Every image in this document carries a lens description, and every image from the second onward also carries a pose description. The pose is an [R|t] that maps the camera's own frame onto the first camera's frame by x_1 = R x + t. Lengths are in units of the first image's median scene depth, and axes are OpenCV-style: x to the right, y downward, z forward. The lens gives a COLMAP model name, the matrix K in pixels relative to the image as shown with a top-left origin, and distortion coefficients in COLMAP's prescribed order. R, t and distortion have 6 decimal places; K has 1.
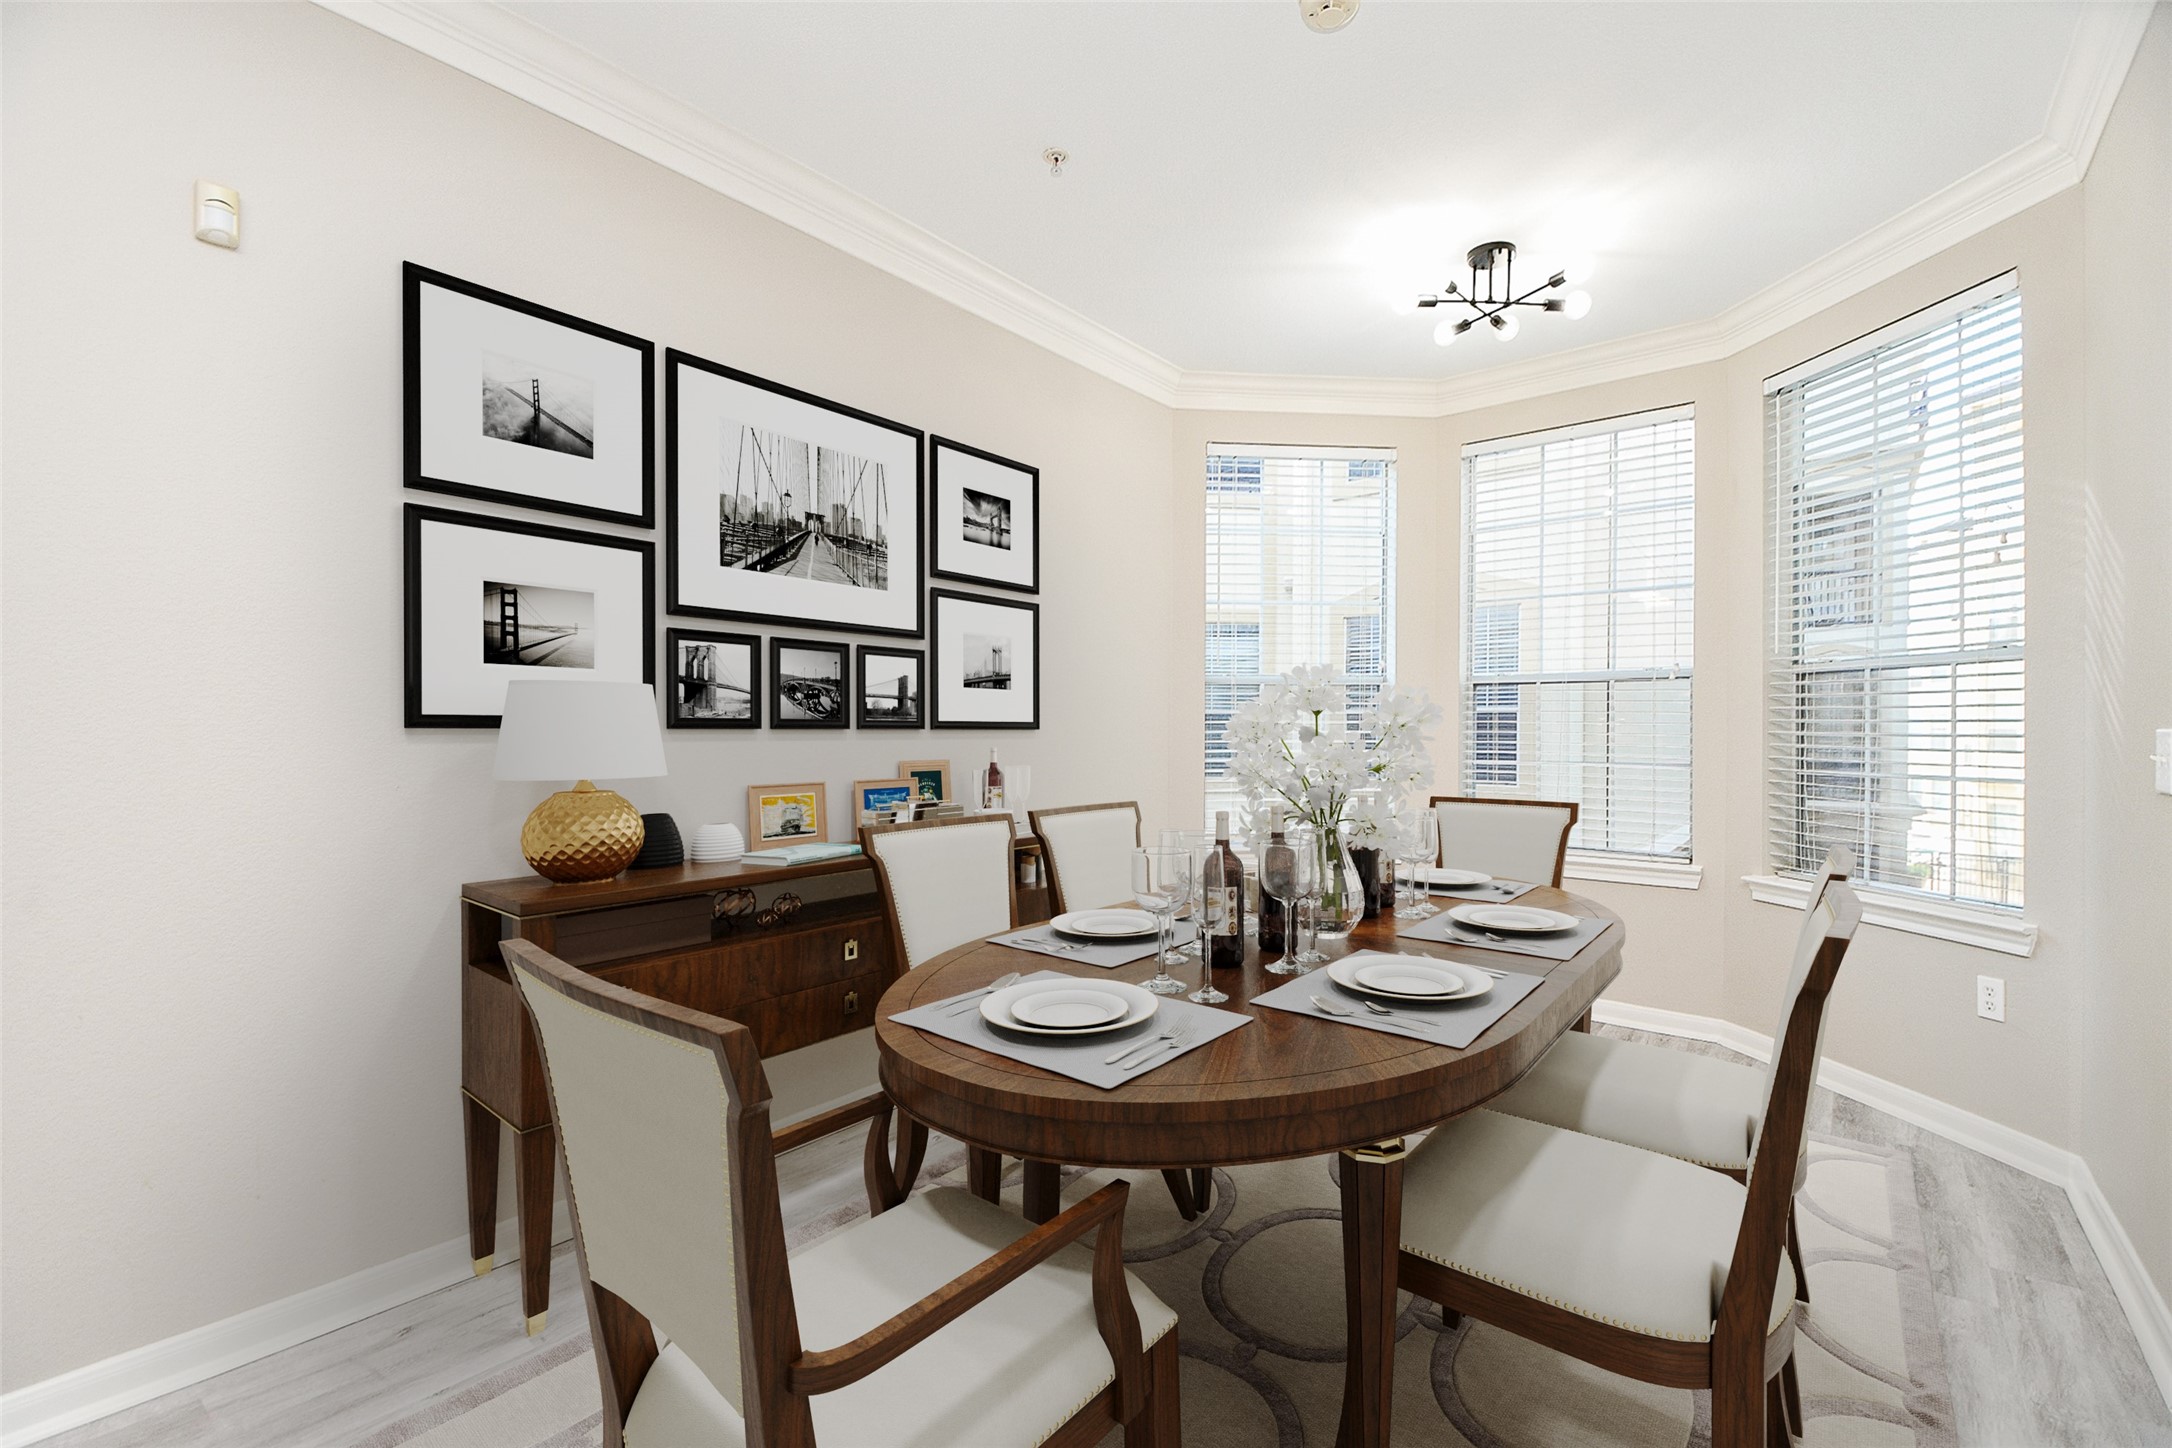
lens RADIAL K [[961.2, 0, 1086.0], [0, 961.2, 724.0], [0, 0, 1]] dist [0.006312, -0.011447]
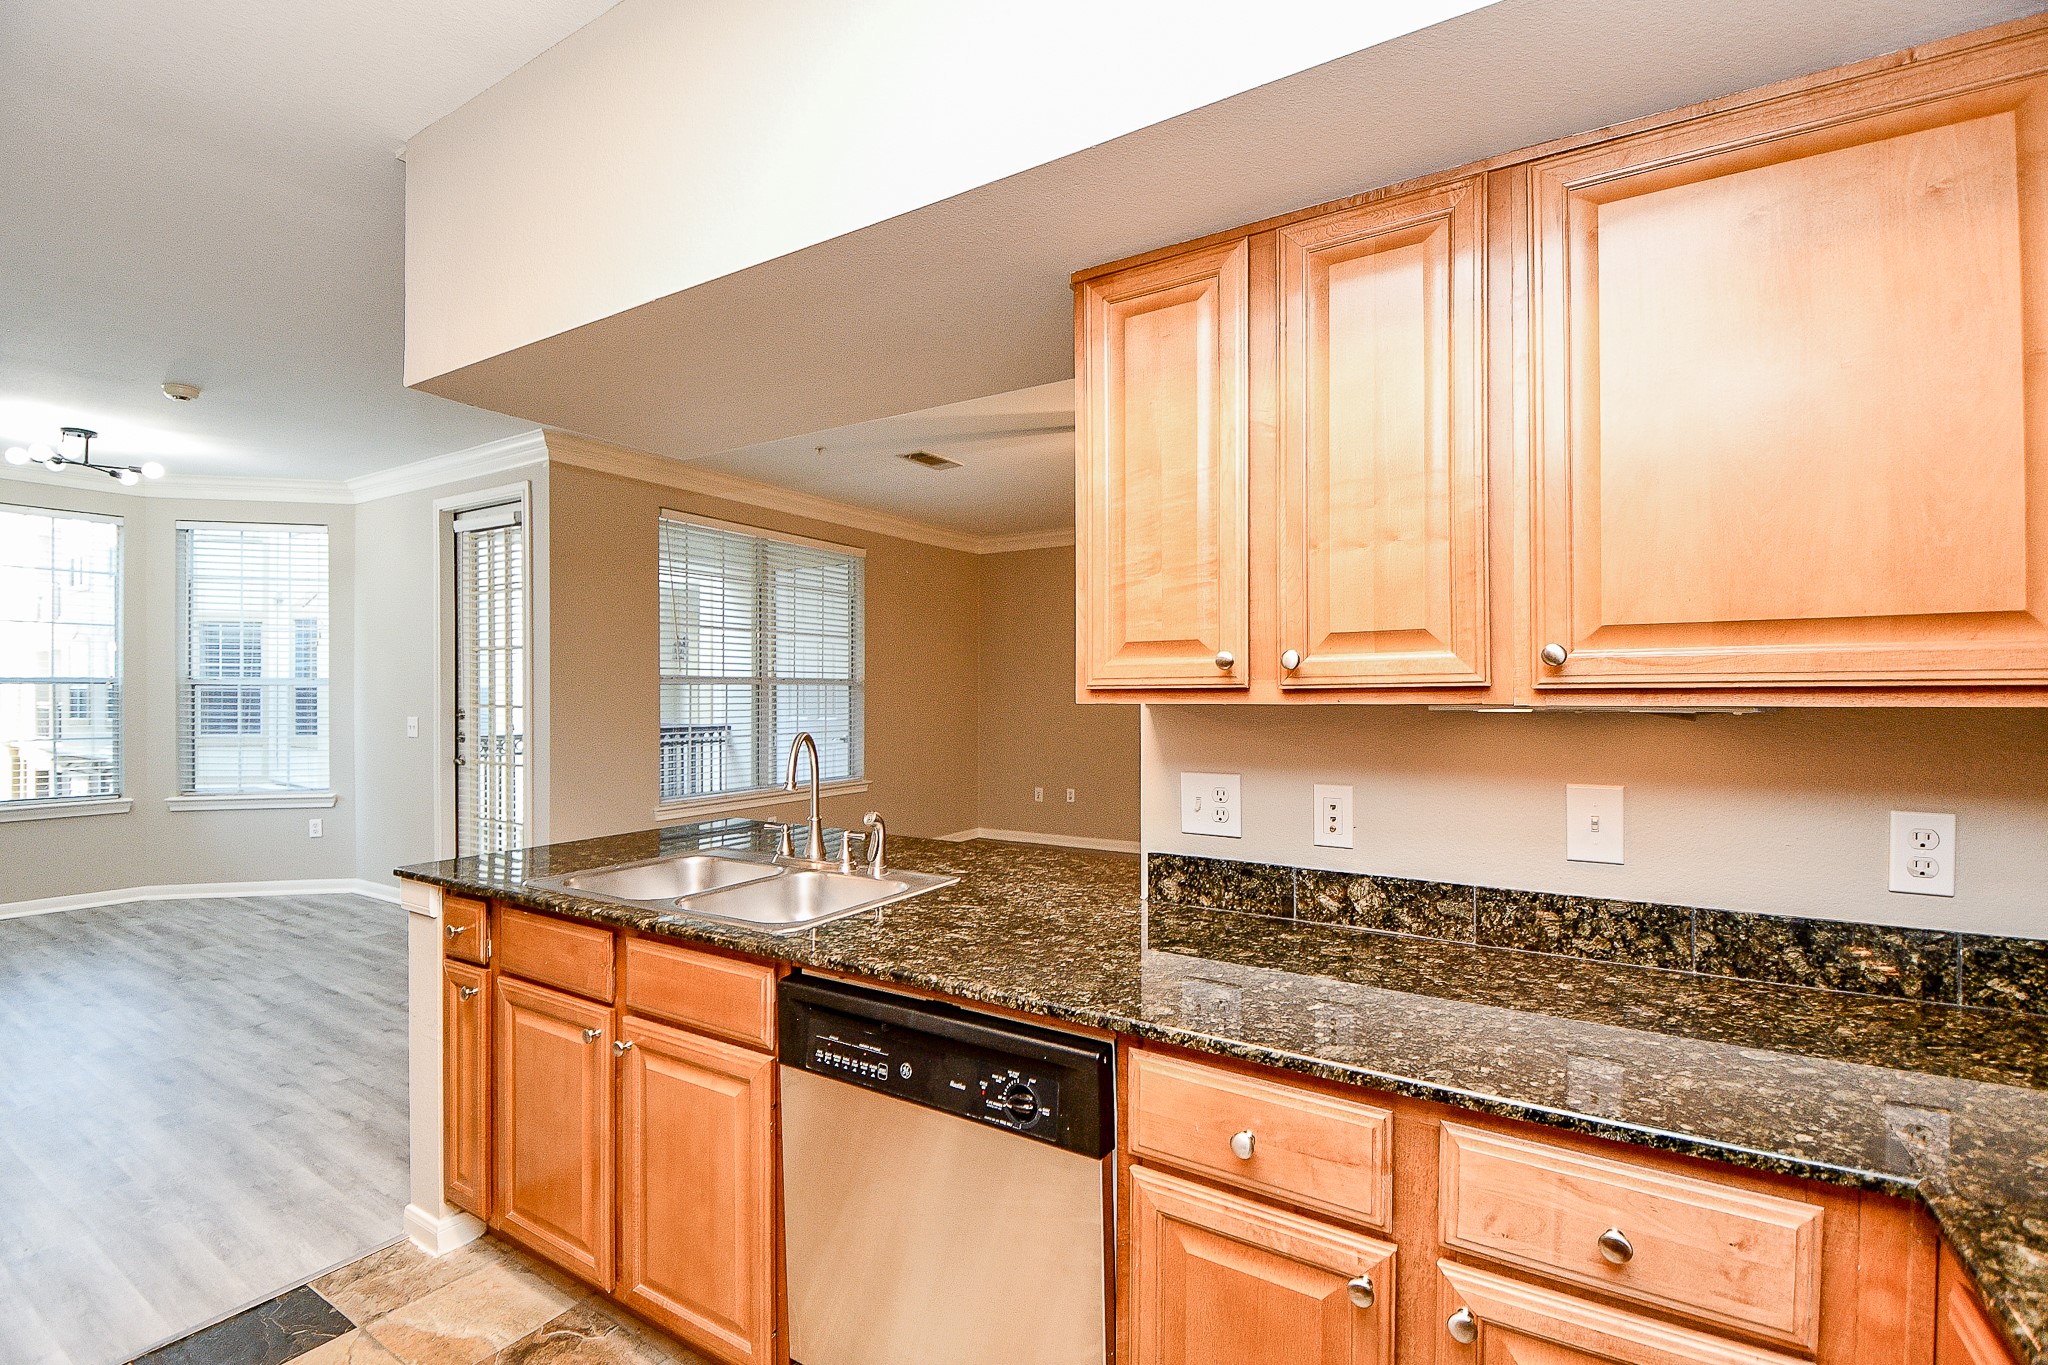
lens RADIAL K [[906.4, 0, 1024.0], [0, 906.4, 682.5], [0, 0, 1]] dist [0.006312, -0.011447]
pose [[-0.124591, -0.000892, 0.992208, -1.200760], [-0.005726, 0.999984, 0.000180, -0.068862], [-0.992192, -0.005659, -0.124594, -0.373153]]
